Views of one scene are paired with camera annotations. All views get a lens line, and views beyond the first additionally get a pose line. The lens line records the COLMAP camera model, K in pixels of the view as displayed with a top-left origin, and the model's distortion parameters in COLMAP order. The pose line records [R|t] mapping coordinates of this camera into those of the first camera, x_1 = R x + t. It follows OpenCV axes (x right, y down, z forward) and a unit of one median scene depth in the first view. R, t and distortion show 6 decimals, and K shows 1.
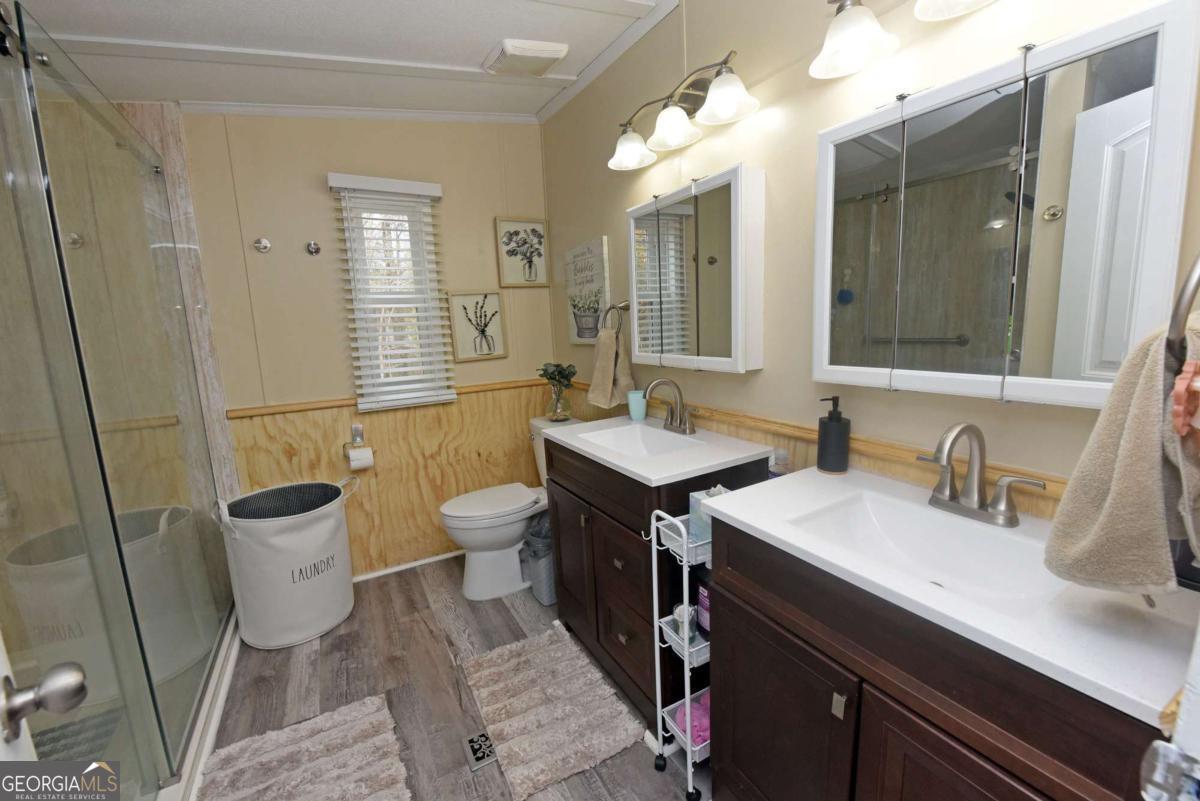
lens RADIAL K [[477.1, 0, 598.2], [0, 477.1, 397.5], [0, 0, 1]] dist [-0.015154, -0.002107]
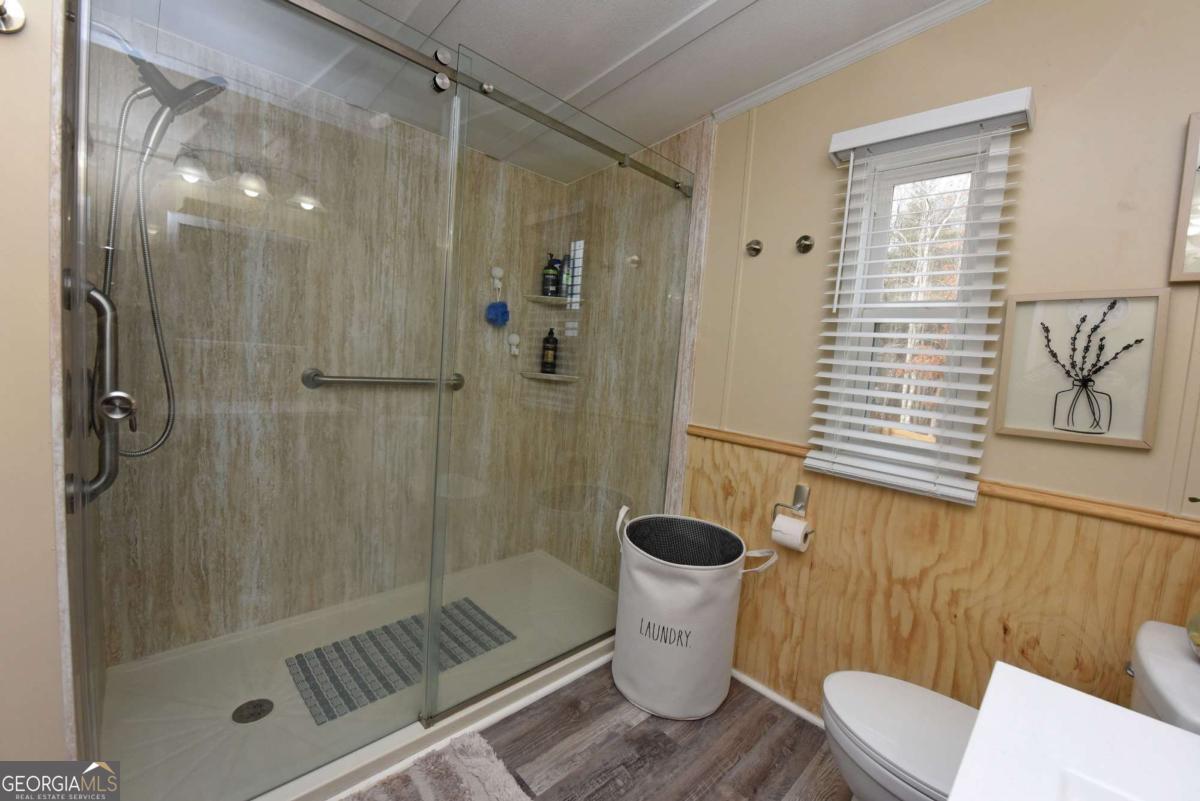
lens RADIAL K [[477.1, 0, 606.7], [0, 477.1, 397.4], [0, 0, 1]] dist [-0.015154, -0.002107]
pose [[0.254701, 0.141373, -0.956630, 0.078855], [-0.237852, 0.968024, 0.079729, -0.057352], [0.937312, 0.207229, 0.280183, 0.502906]]
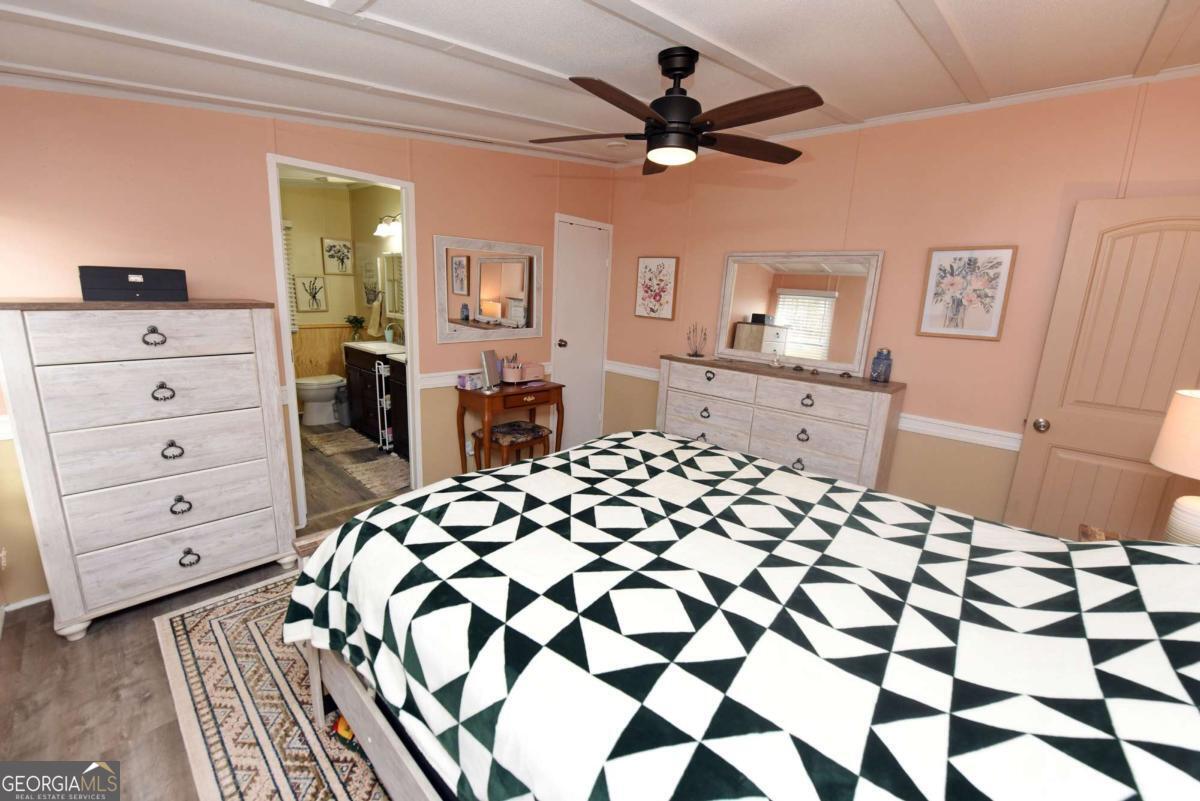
lens RADIAL K [[477.1, 0, 599.8], [0, 477.1, 403.5], [0, 0, 1]] dist [-0.015154, -0.002107]
pose [[0.948220, 0.019843, 0.316993, 0.280546], [-0.041049, 0.997332, 0.060361, 0.141551], [-0.314950, -0.070248, 0.946505, -1.330071]]
